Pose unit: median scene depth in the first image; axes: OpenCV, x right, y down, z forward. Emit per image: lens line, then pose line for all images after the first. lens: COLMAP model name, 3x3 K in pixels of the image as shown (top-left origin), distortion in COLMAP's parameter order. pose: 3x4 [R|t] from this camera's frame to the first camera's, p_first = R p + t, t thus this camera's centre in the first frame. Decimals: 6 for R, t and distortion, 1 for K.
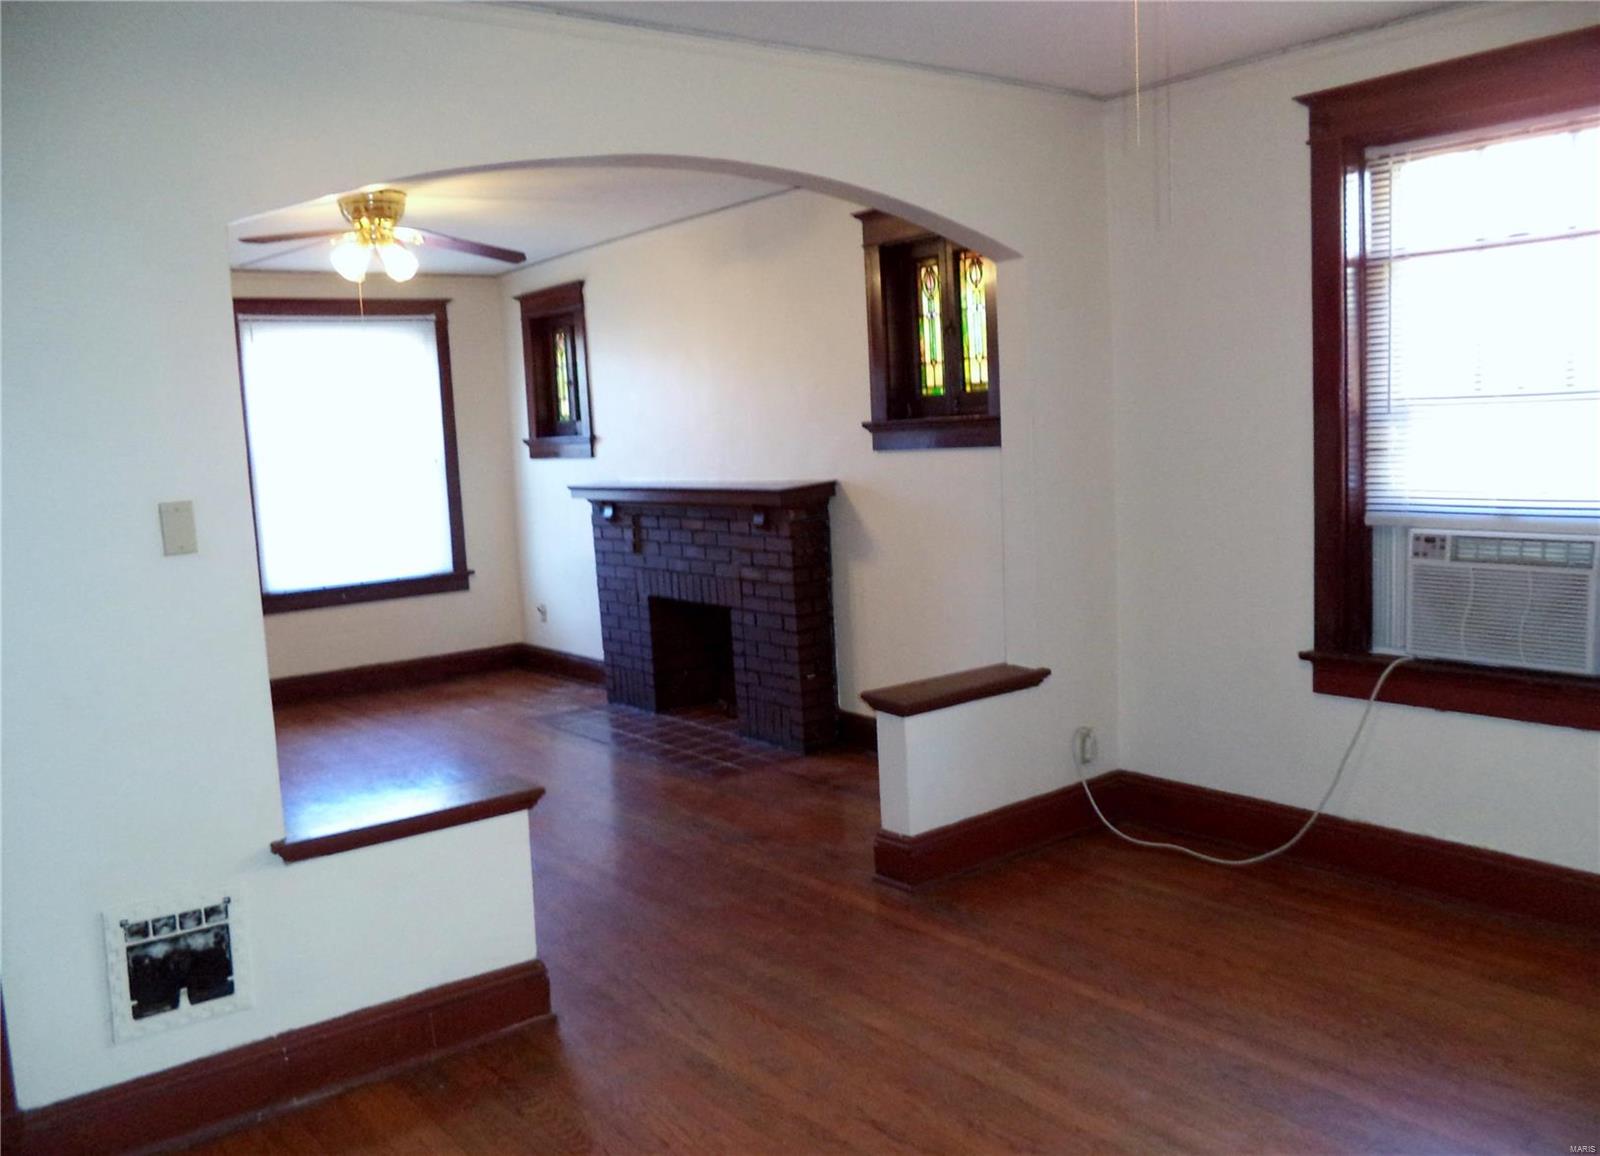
lens RADIAL K [[1337.1, 0, 800.0], [0, 1337.1, 578.0], [0, 0, 1]] dist [-0.008744, -0.000111]
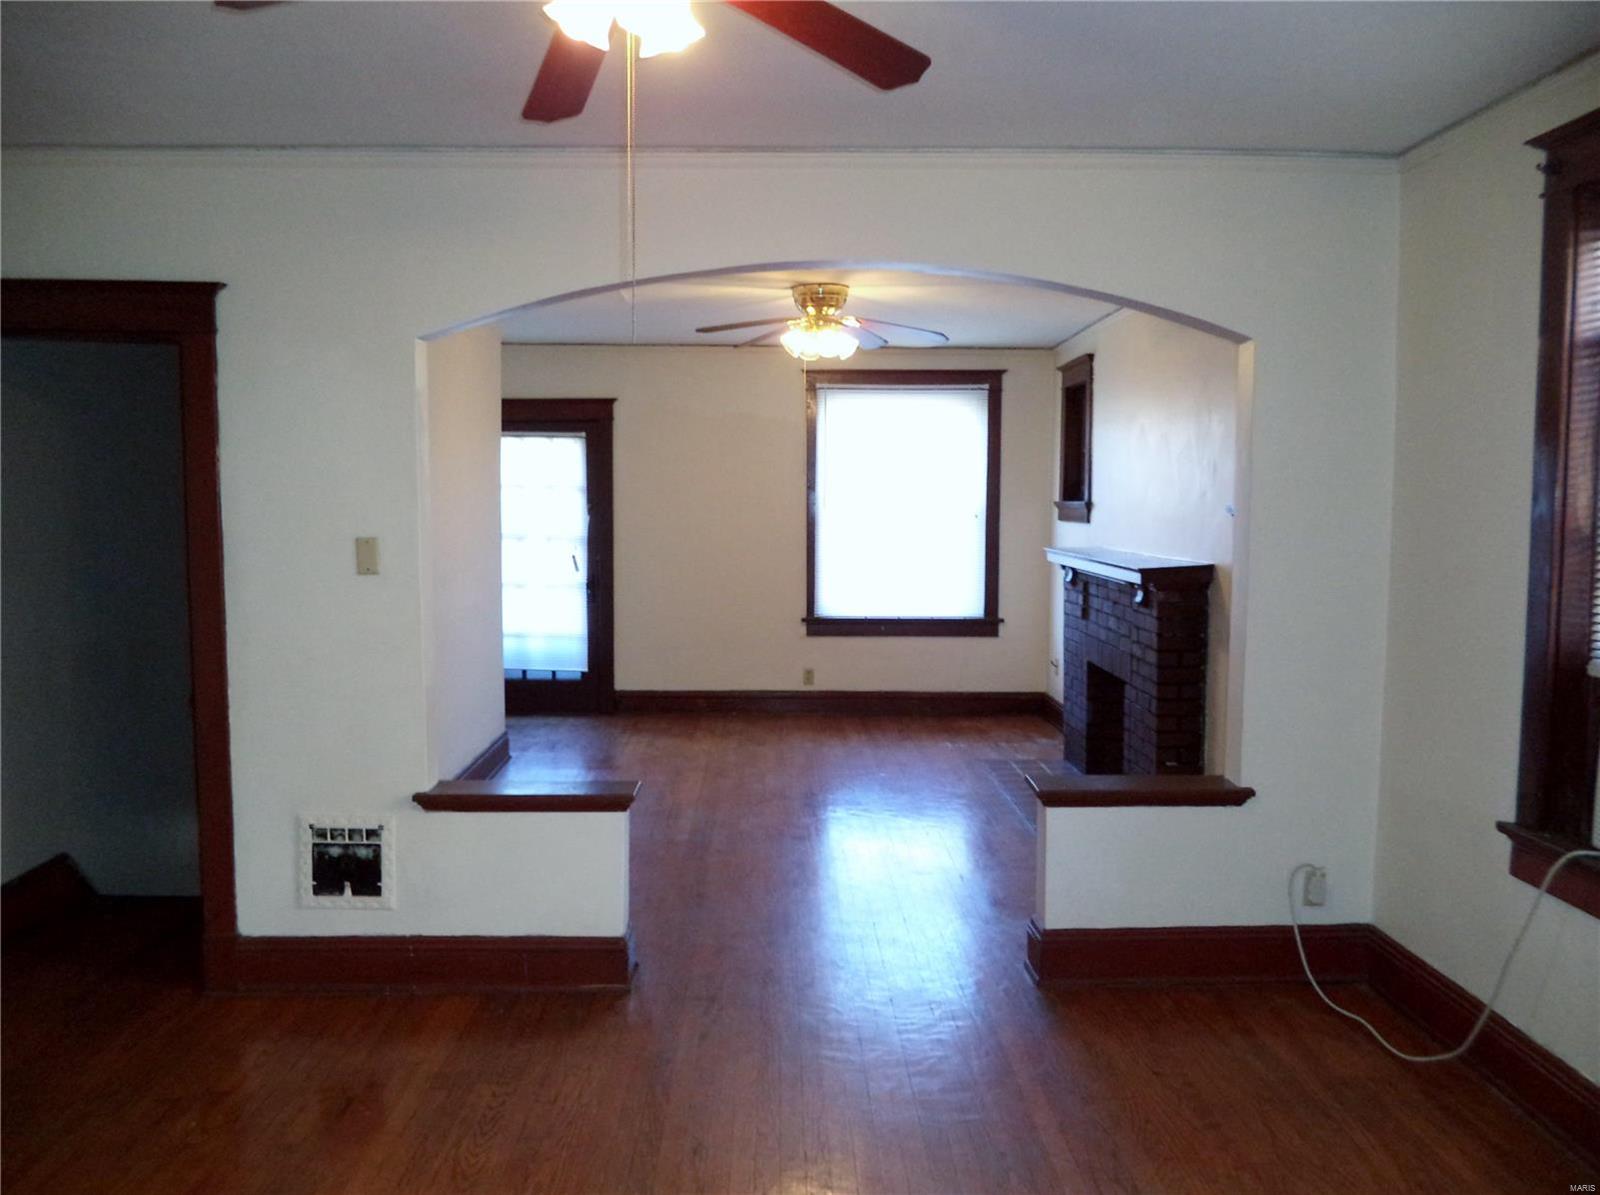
lens RADIAL K [[1296.0, 0, 800.0], [0, 1296.0, 597.5], [0, 0, 1]] dist [-0.005163, -0.003989]
pose [[0.807026, 0.100252, -0.581944, 0.394199], [-0.111537, 0.993623, 0.016495, -0.037595], [0.579886, 0.051596, 0.813062, 0.088842]]
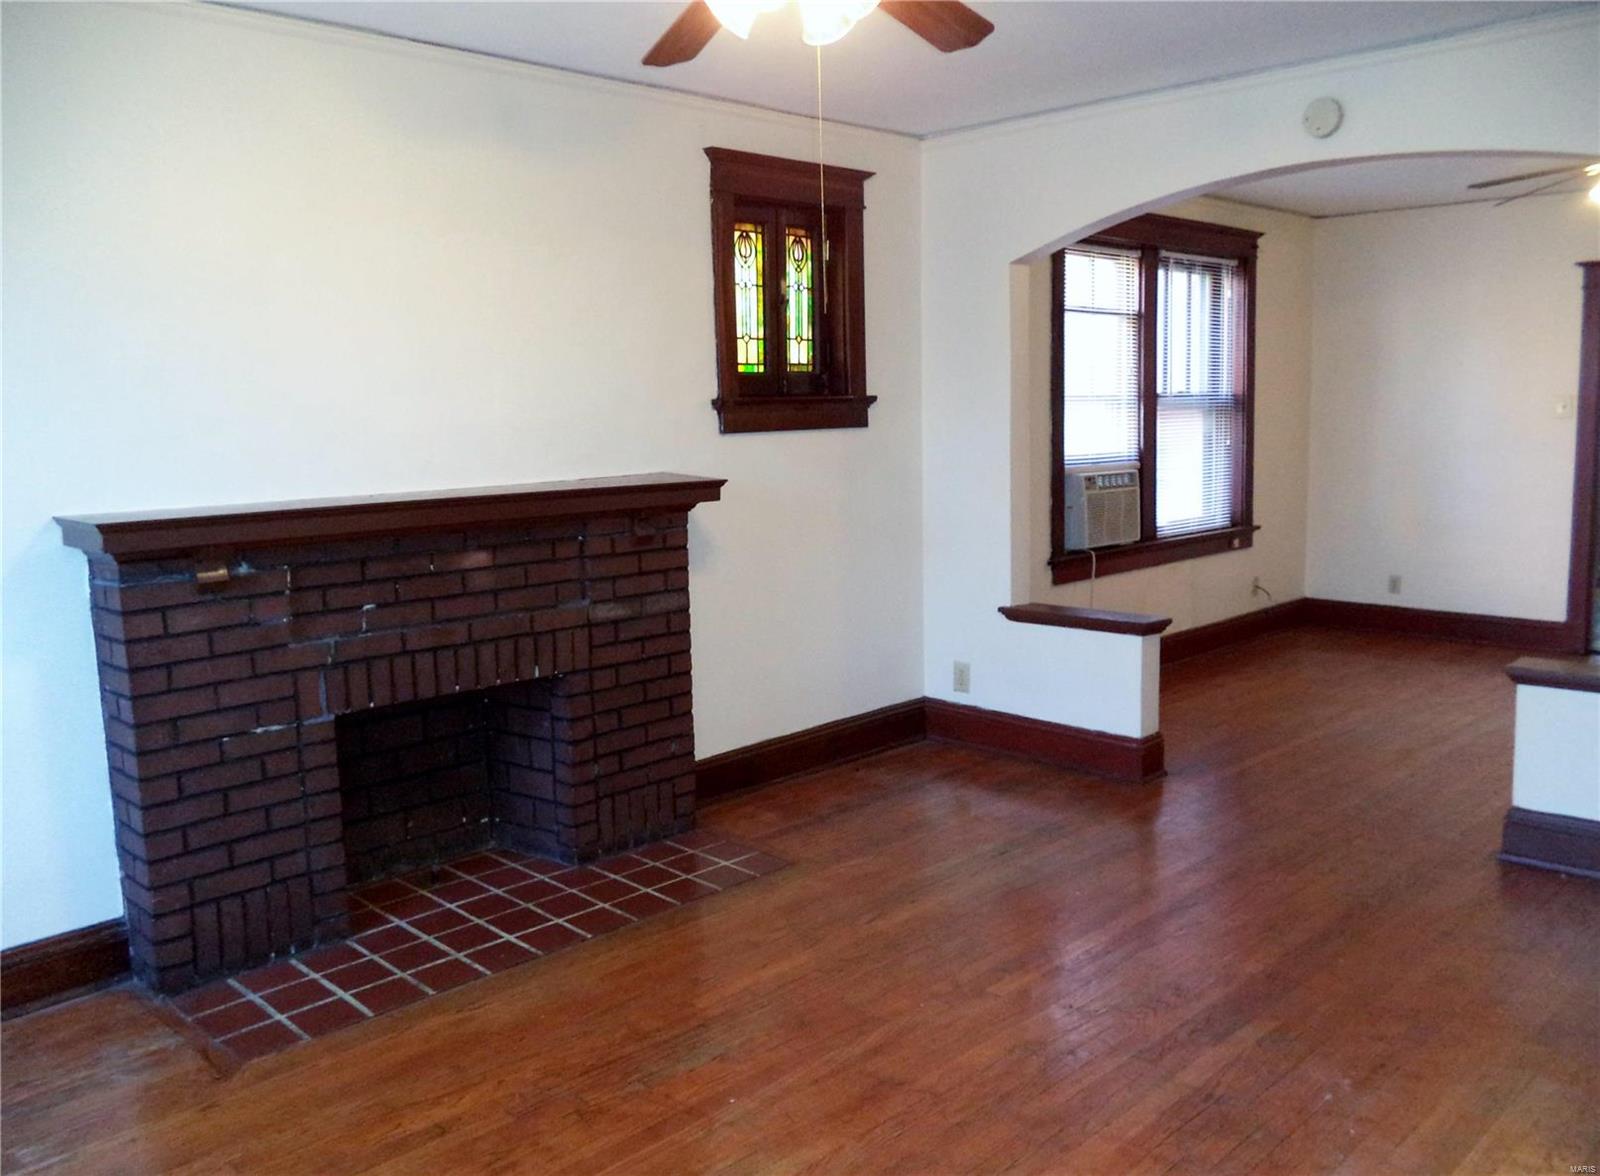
lens RADIAL K [[1317.4, 0, 800.0], [0, 1317.4, 588.0], [0, 0, 1]] dist [0.007853, 0.005909]
pose [[-0.132895, -0.072471, 0.988477, -0.896096], [0.148516, 0.984607, 0.092154, -0.078568], [-0.979940, 0.159051, -0.120086, 1.224414]]
